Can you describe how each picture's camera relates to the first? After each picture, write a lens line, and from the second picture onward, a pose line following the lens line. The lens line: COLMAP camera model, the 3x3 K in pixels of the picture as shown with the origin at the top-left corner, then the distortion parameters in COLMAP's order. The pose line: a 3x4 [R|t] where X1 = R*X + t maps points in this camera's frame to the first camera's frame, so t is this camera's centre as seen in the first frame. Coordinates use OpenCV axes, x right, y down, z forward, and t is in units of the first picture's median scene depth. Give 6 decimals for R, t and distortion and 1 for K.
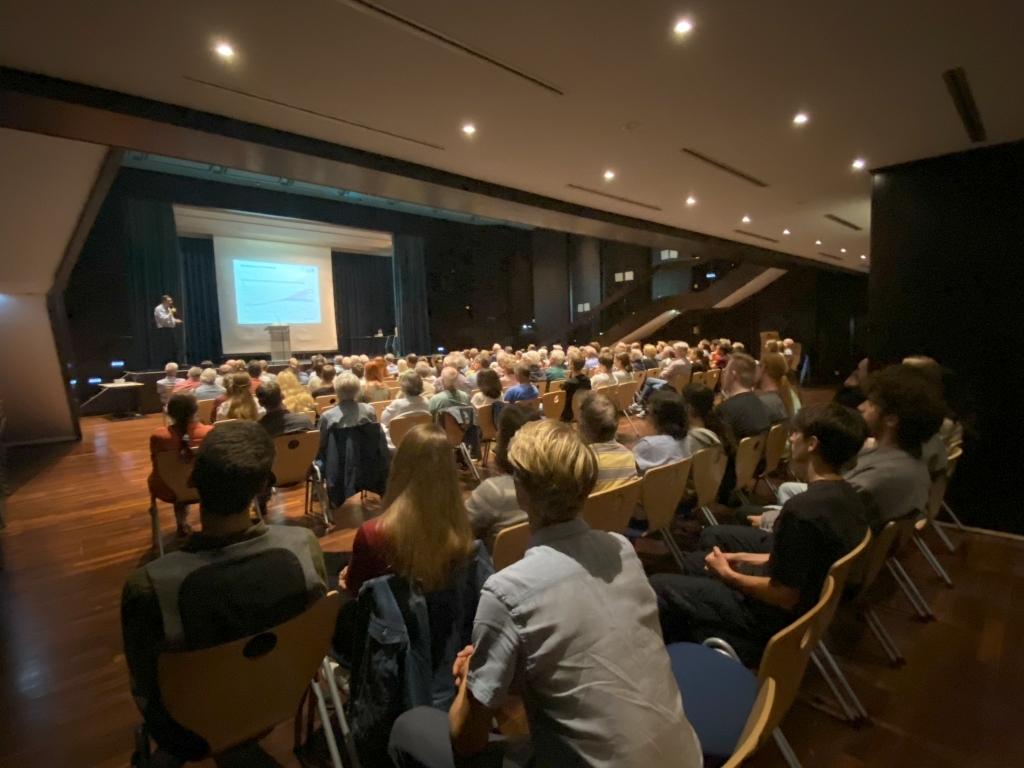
lens RADIAL K [[518.7, 0, 512.0], [0, 518.7, 384.0], [0, 0, 1]] dist [0.000494, 0.000064]
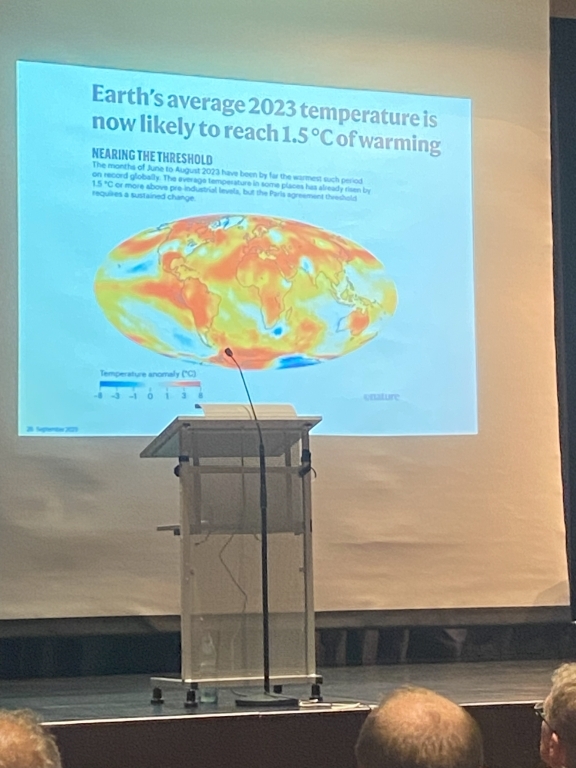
lens RADIAL K [[2160.6, 0, 288.0], [0, 2160.6, 384.0], [0, 0, 1]] dist [0.143344, -1.302031]
pose [[0.923638, -0.018522, -0.382818, -0.184612], [-0.047436, 0.985627, -0.162137, -0.025570], [0.380319, 0.167916, 0.909484, 0.406223]]
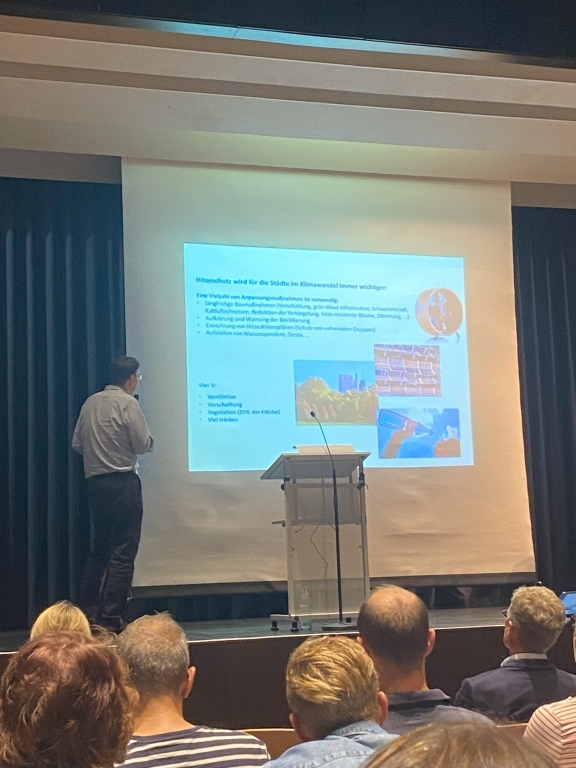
lens RADIAL K [[1365.3, 0, 288.0], [0, 1365.3, 384.0], [0, 0, 1]] dist [0.051088, 0.092766]
pose [[0.900313, -0.059119, -0.431210, -0.173077], [-0.033163, 0.978534, -0.203398, -0.018764], [0.433978, 0.197422, 0.879026, 0.392822]]
